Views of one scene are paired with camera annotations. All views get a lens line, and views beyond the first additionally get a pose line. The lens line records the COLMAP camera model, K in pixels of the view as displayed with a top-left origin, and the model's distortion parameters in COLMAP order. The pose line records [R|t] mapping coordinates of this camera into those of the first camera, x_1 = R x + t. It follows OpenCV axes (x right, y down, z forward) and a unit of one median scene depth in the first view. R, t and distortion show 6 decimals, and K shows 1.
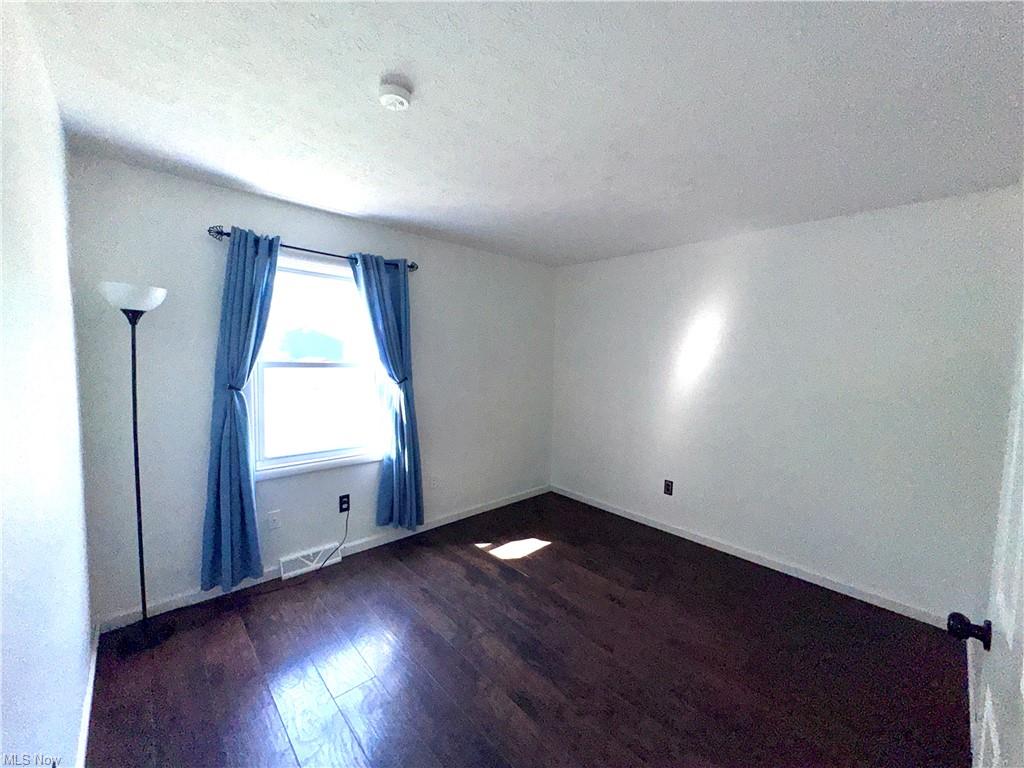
lens RADIAL K [[410.4, 0, 512.0], [0, 410.4, 384.0], [0, 0, 1]] dist [0.002520, 0.000522]
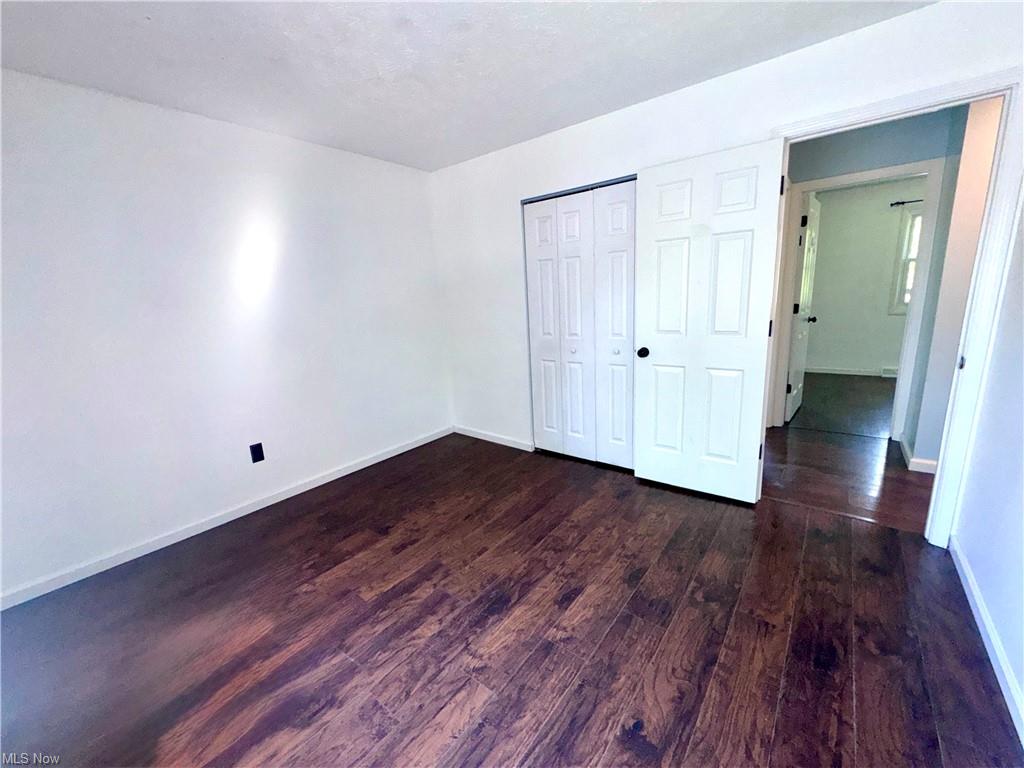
lens RADIAL K [[410.4, 0, 512.0], [0, 410.4, 384.0], [0, 0, 1]] dist [0.002520, 0.000522]
pose [[-0.156846, -0.225363, 0.961567, -0.655300], [0.117106, 0.962505, 0.244685, -0.014400], [-0.980656, 0.150984, -0.124574, 0.939883]]
